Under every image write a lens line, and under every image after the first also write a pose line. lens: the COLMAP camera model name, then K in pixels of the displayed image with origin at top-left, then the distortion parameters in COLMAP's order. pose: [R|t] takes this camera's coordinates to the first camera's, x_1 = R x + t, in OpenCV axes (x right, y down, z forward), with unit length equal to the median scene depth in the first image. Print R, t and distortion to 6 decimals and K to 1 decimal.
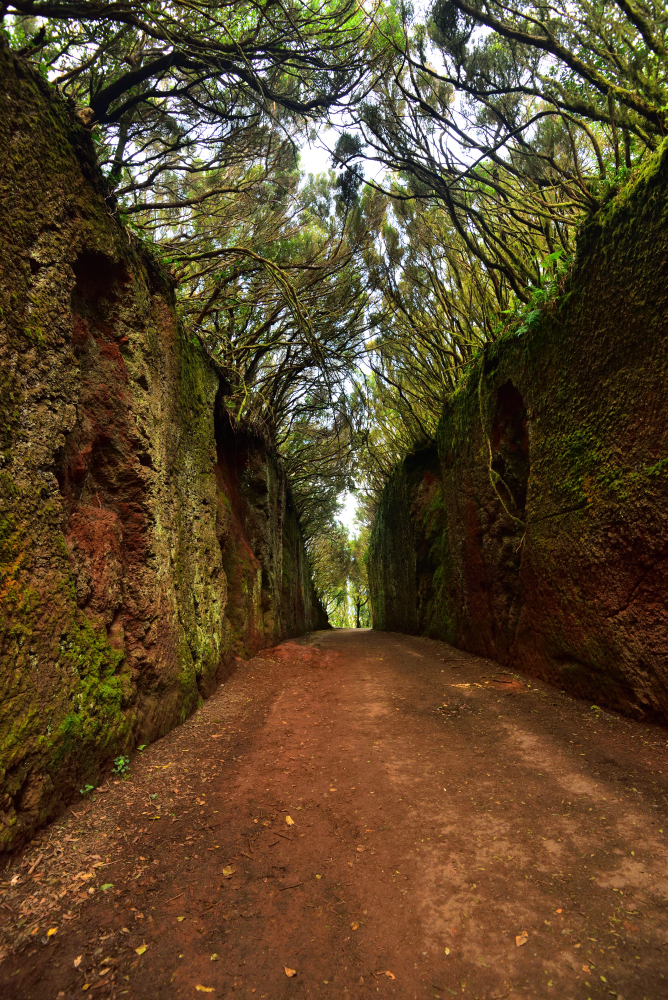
lens RADIAL K [[465.4, 0, 334.0], [0, 465.4, 500.0], [0, 0, 1]] dist [-0.024993, -0.000329]
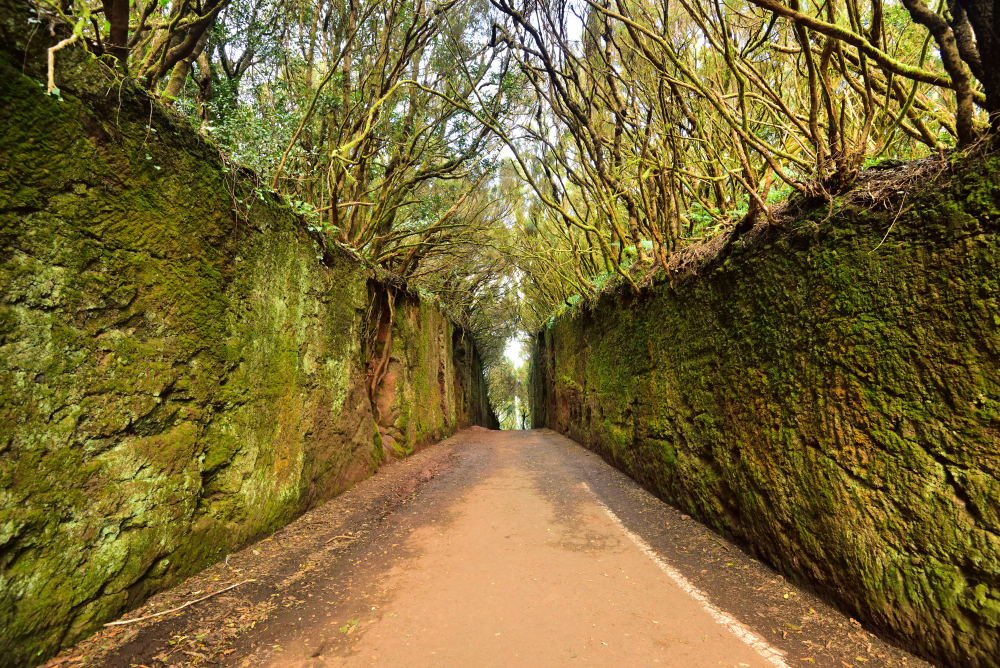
lens RADIAL K [[465.4, 0, 506.4], [0, 465.4, 334.4], [0, 0, 1]] dist [-0.024993, -0.000329]
pose [[0.999743, 0.019377, -0.011765, 0.075497], [-0.018872, 0.998957, 0.041571, -0.256412], [0.012559, -0.041338, 0.999066, -1.371582]]
